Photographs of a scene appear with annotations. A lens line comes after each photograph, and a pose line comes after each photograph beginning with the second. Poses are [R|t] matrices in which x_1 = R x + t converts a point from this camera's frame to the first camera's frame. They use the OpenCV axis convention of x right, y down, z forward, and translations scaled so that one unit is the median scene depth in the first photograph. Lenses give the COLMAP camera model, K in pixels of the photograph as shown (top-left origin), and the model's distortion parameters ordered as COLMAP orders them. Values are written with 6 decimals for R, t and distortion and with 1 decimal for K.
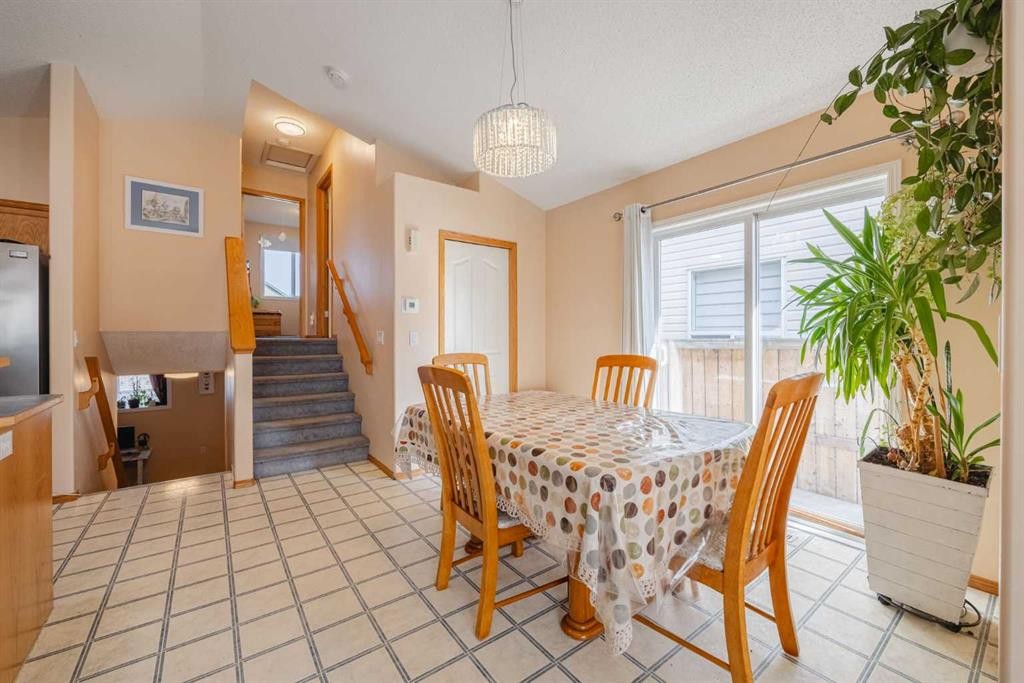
lens RADIAL K [[426.6, 0, 517.0], [0, 426.6, 337.4], [0, 0, 1]] dist [-0.002113, -0.000302]
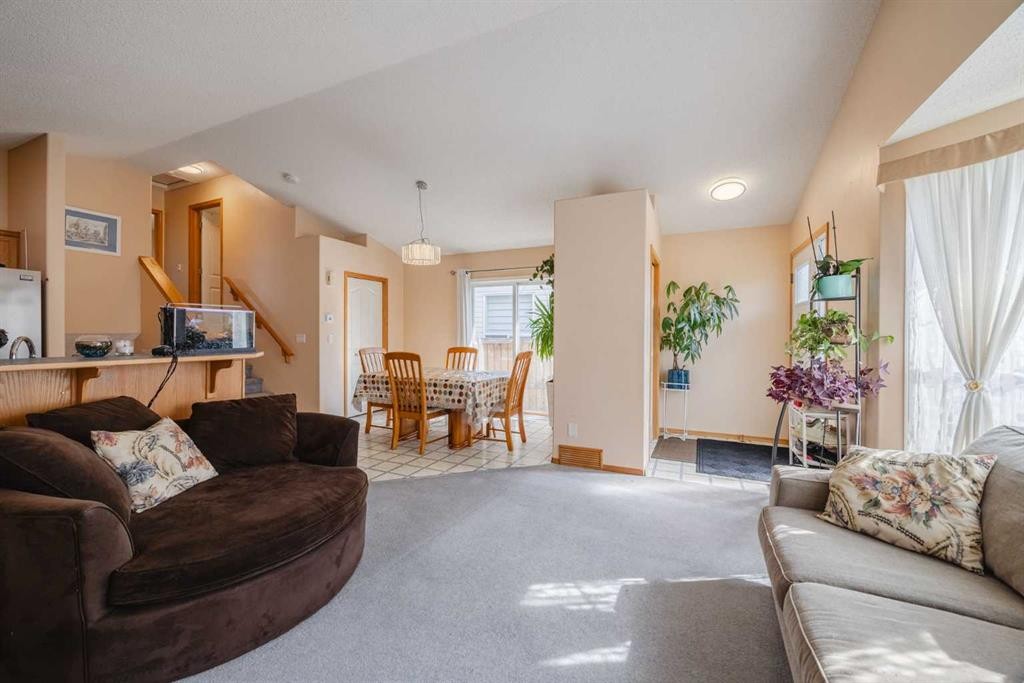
lens RADIAL K [[393.9, 0, 516.3], [0, 393.9, 337.3], [0, 0, 1]] dist [0.000226, 0.000130]
pose [[0.883559, -0.002793, 0.468311, -0.687115], [-0.001967, 0.999951, 0.009675, -0.042158], [-0.468316, -0.009470, 0.883511, -1.376571]]
